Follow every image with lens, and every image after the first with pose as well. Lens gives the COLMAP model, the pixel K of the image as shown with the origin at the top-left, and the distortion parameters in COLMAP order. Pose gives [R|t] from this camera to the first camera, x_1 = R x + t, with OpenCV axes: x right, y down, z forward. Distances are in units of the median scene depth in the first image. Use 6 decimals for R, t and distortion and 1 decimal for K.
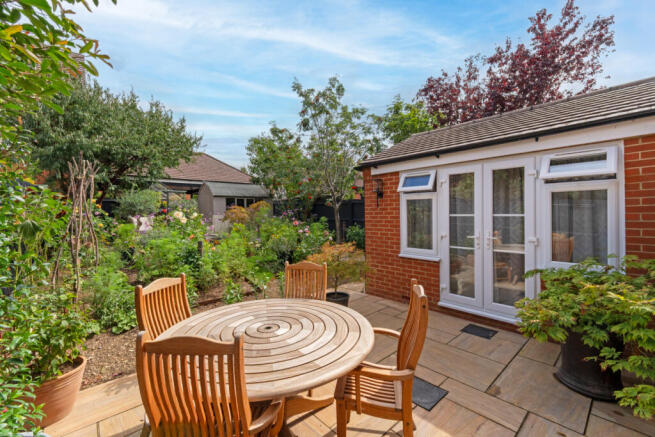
lens RADIAL K [[273.9, 0, 327.5], [0, 273.9, 218.5], [0, 0, 1]] dist [0.000808, 0.000172]
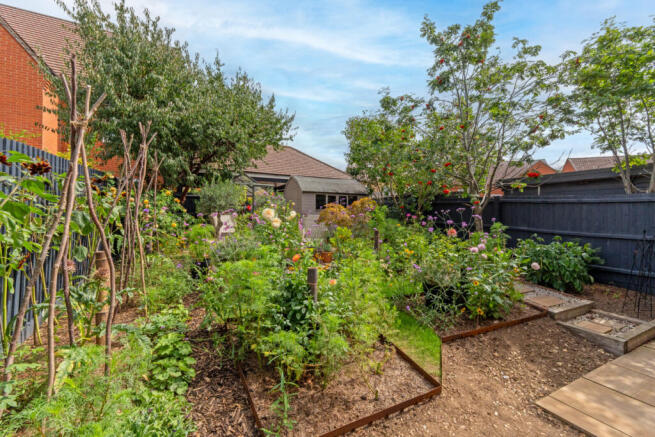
lens RADIAL K [[273.9, 0, 327.5], [0, 273.9, 218.5], [0, 0, 1]] dist [0.000808, 0.000172]
pose [[0.966288, 0.025367, -0.256212, -0.167656], [-0.026688, 0.999642, -0.001681, -0.002956], [0.256078, 0.008463, 0.966619, 0.283263]]
